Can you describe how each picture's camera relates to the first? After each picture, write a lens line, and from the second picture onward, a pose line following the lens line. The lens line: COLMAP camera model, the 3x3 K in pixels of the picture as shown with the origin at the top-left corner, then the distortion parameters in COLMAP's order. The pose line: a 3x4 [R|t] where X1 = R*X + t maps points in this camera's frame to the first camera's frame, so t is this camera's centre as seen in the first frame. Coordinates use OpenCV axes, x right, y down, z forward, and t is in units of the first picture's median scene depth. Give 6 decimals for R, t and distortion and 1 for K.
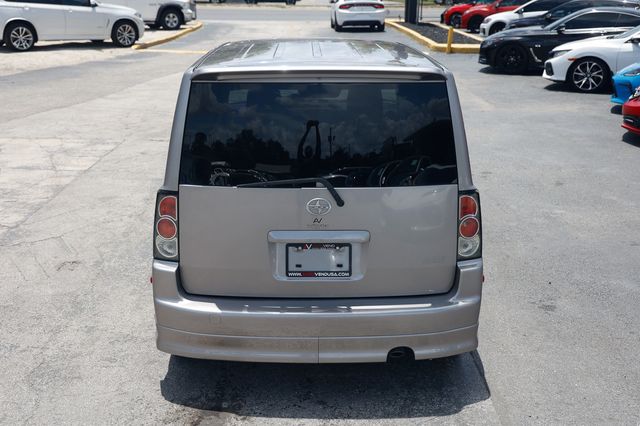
lens RADIAL K [[782.1, 0, 319.7], [0, 782.1, 210.0], [0, 0, 1]] dist [0.125069, 0.000000]
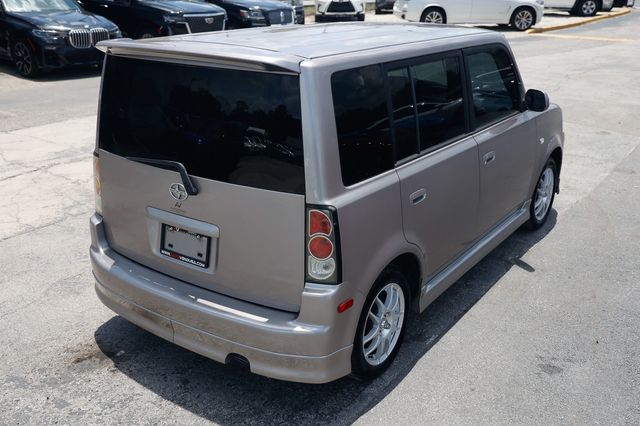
lens RADIAL K [[653.7, 0, 323.4], [0, 653.7, 212.4], [0, 0, 1]] dist [0.049293, 0.000000]
pose [[0.806020, 0.202941, -0.556009, 0.563008], [-0.165261, 0.979186, 0.117827, -0.097025], [0.568349, -0.003084, 0.822782, 0.396193]]
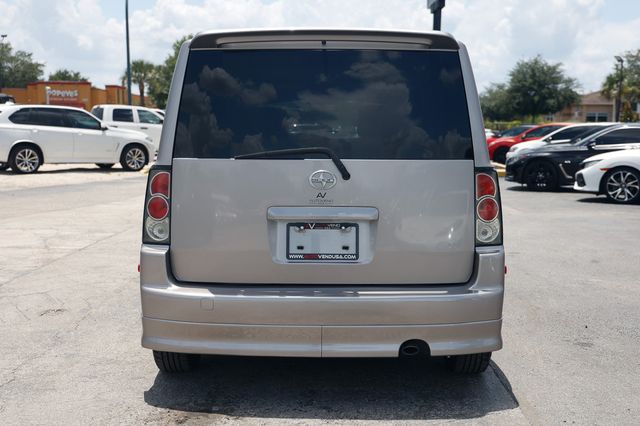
lens RADIAL K [[844.5, 0, 323.1], [0, 844.5, 213.9], [0, 0, 1]] dist [0.148146, 0.000000]
pose [[0.999803, 0.002633, -0.019674, 0.017576], [-0.006286, 0.982148, -0.188007, 0.206387], [0.018828, 0.188094, 0.981971, 0.026732]]
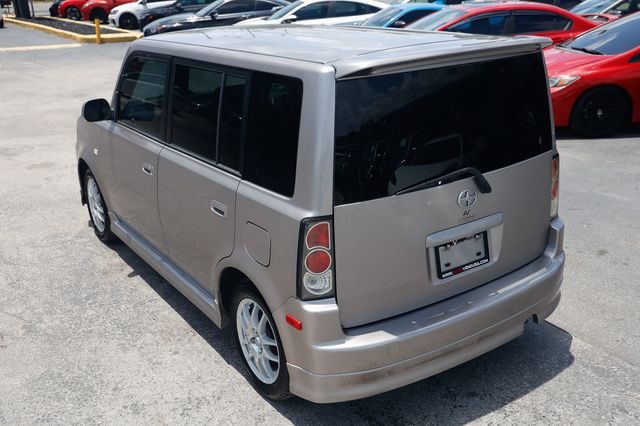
lens RADIAL K [[658.0, 0, 317.2], [0, 658.0, 214.1], [0, 0, 1]] dist [0.060441, 0.000000]
pose [[0.837561, -0.218755, 0.500637, -0.509922], [0.187694, 0.975780, 0.112361, -0.099491], [-0.513091, -0.000142, 0.858334, 0.385647]]
